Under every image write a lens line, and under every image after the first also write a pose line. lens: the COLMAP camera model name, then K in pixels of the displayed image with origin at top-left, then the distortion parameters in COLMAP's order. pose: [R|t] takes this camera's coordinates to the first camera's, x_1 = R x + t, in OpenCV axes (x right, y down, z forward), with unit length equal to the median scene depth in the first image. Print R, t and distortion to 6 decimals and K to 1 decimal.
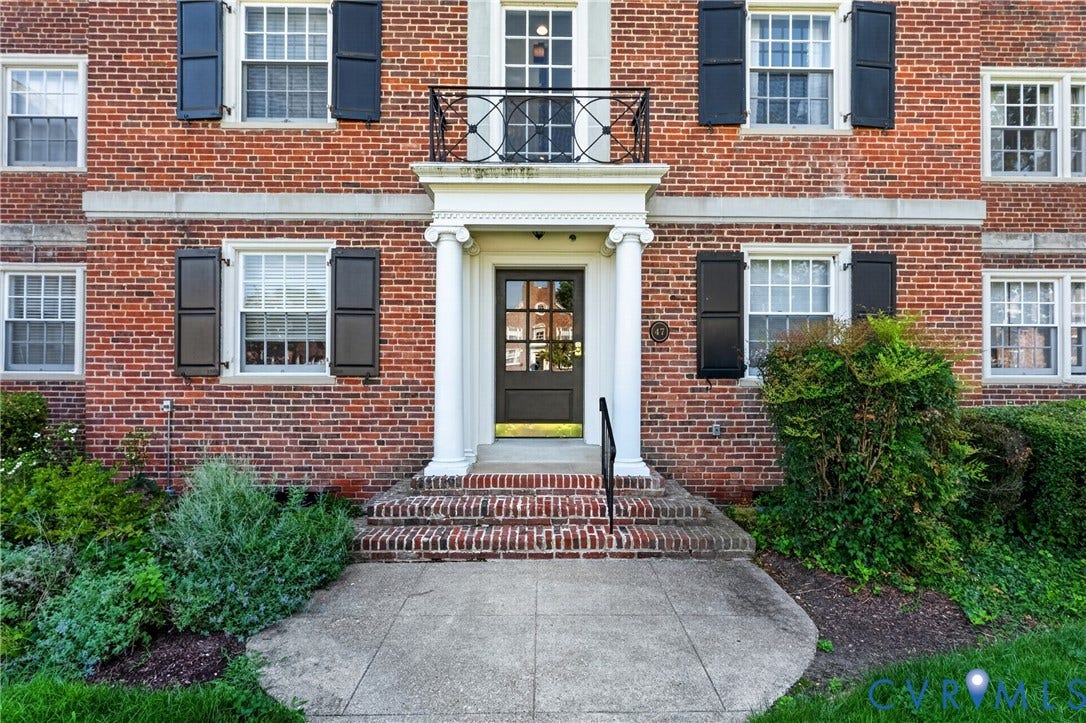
lens RADIAL K [[487.5, 0, 534.4], [0, 487.5, 362.7], [0, 0, 1]] dist [-0.009472, 0.003799]
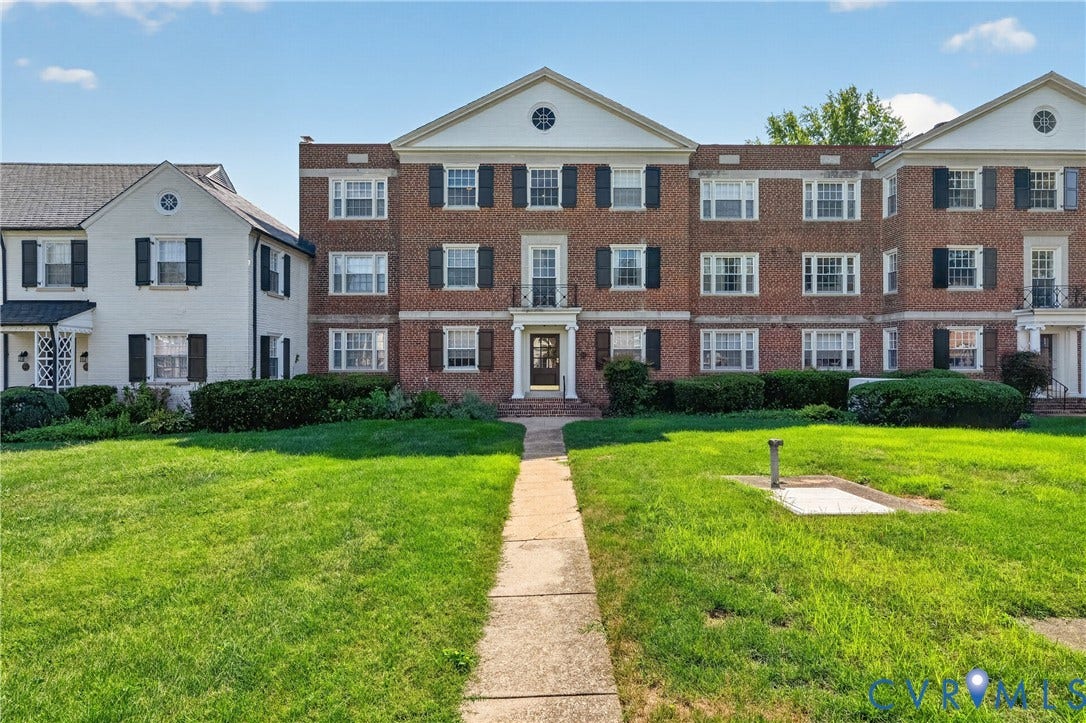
lens RADIAL K [[531.3, 0, 539.4], [0, 531.3, 362.1], [0, 0, 1]] dist [-0.001293, 0.000080]
pose [[0.999955, -0.003994, 0.008612, -0.054161], [0.003970, 0.999988, 0.002778, -0.029470], [-0.008623, -0.002744, 0.999959, -2.415286]]
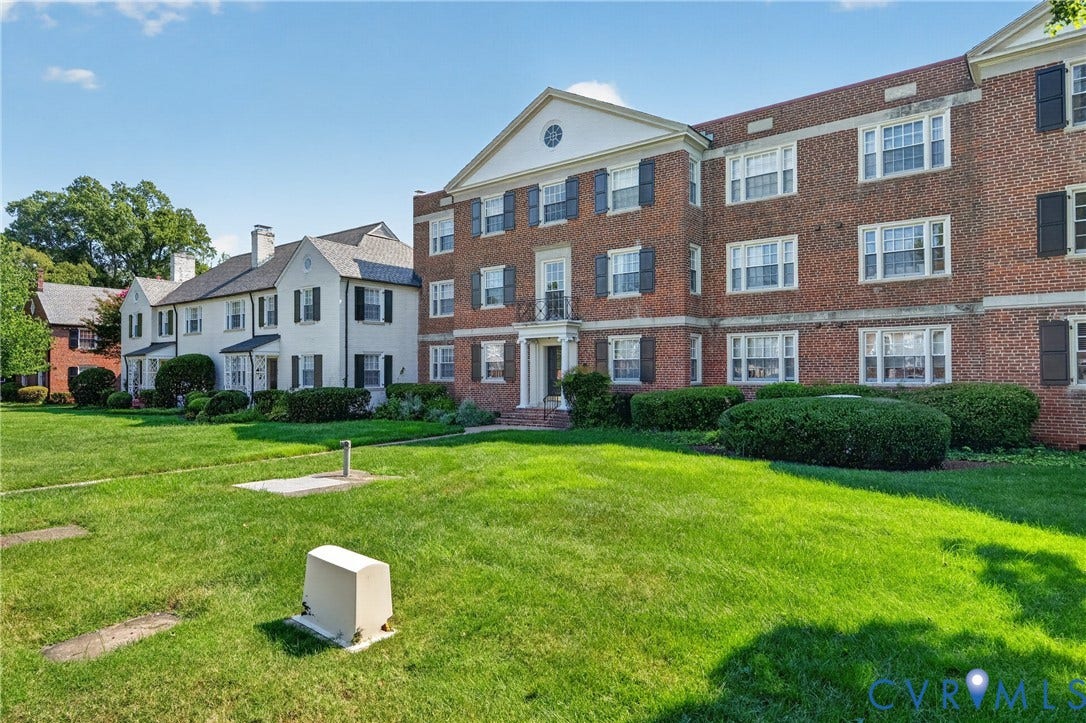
lens RADIAL K [[658.0, 0, 550.3], [0, 658.0, 364.9], [0, 0, 1]] dist [0.002999, 0.001951]
pose [[0.783891, -0.013549, -0.620751, 2.682813], [0.006987, 0.999891, -0.013001, -0.020435], [0.620860, 0.005855, 0.783900, -2.399854]]
